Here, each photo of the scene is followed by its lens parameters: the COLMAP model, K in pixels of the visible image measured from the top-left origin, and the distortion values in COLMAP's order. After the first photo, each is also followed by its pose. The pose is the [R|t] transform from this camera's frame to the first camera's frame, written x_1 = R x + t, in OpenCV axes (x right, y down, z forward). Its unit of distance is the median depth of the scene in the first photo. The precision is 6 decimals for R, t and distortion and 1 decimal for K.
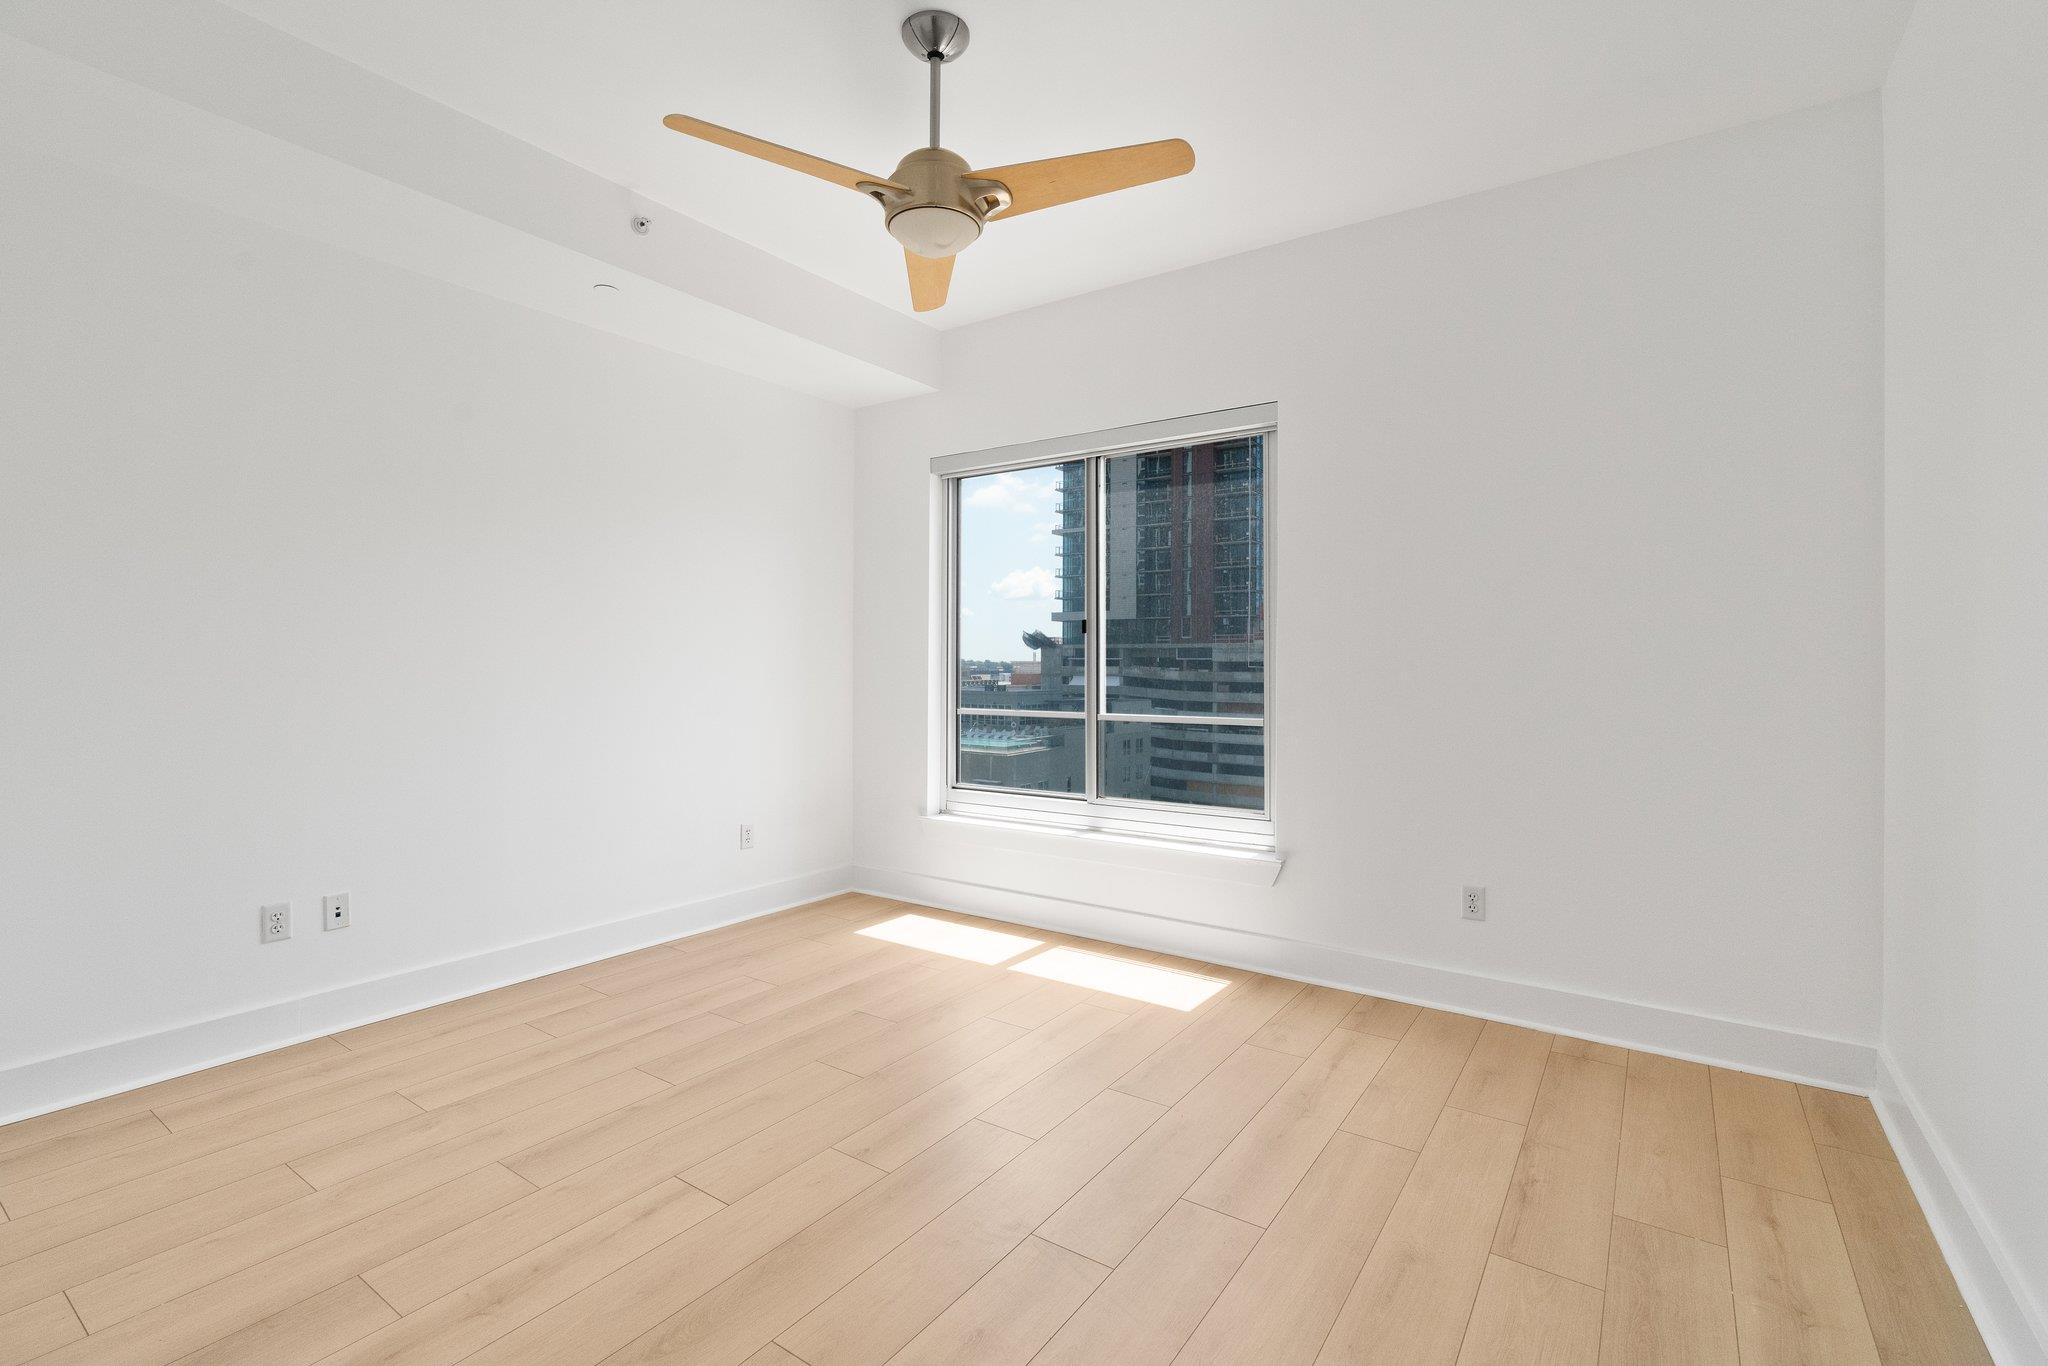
lens RADIAL K [[916.3, 0, 1020.9], [0, 916.3, 689.9], [0, 0, 1]] dist [-0.013072, 0.000540]
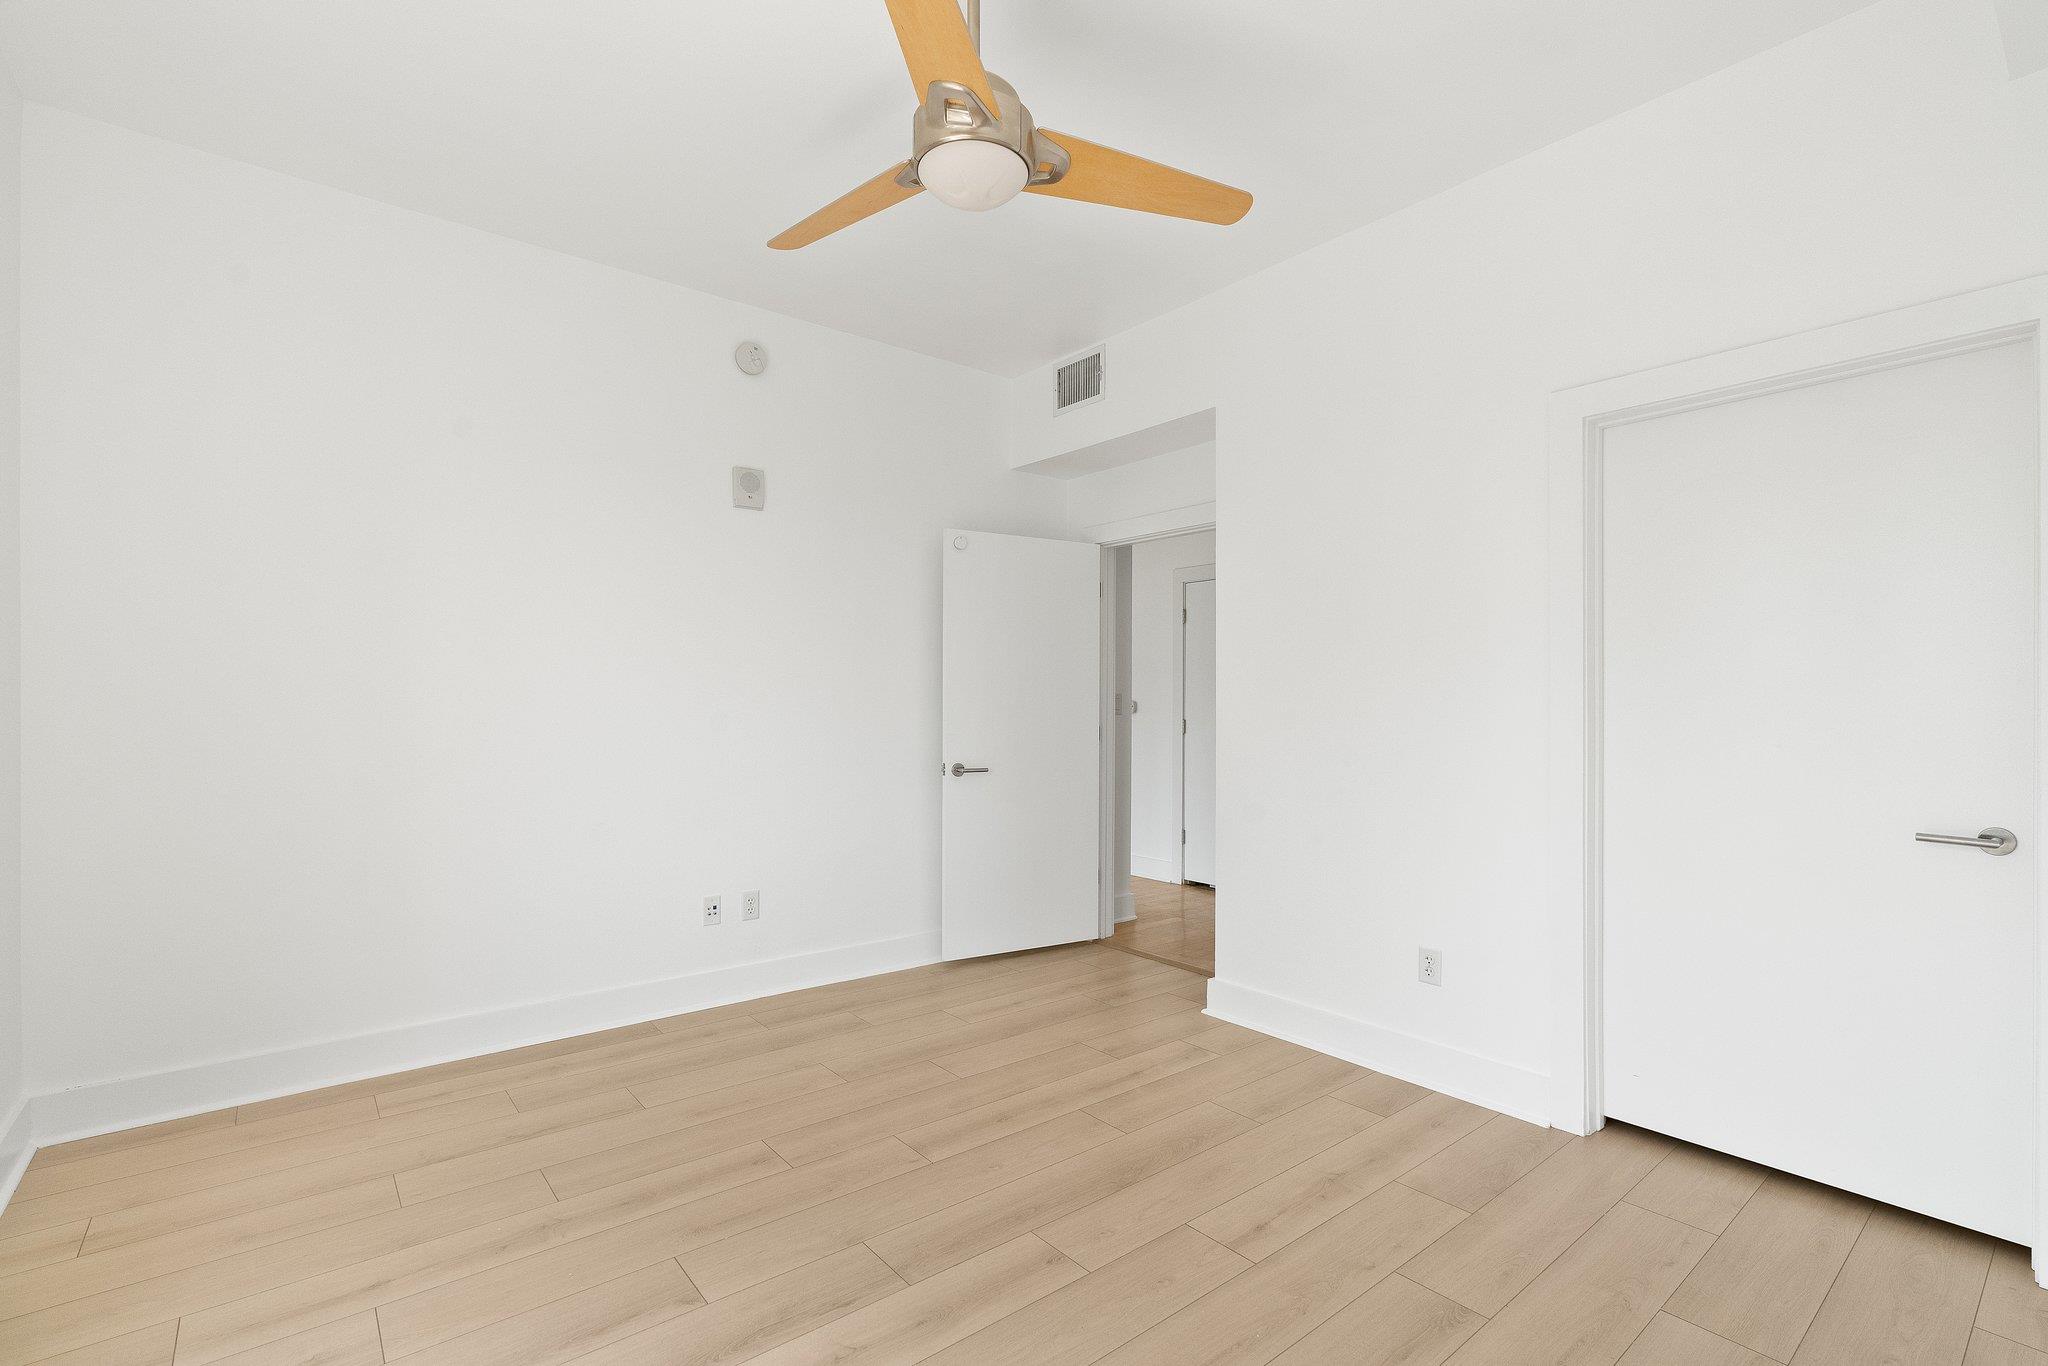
lens RADIAL K [[916.3, 0, 1020.9], [0, 916.3, 689.9], [0, 0, 1]] dist [-0.013072, 0.000540]
pose [[-0.960965, -0.001478, 0.276664, -0.408448], [0.001536, 0.999942, 0.010678, -0.057309], [-0.276664, 0.010686, -0.960907, 1.961226]]
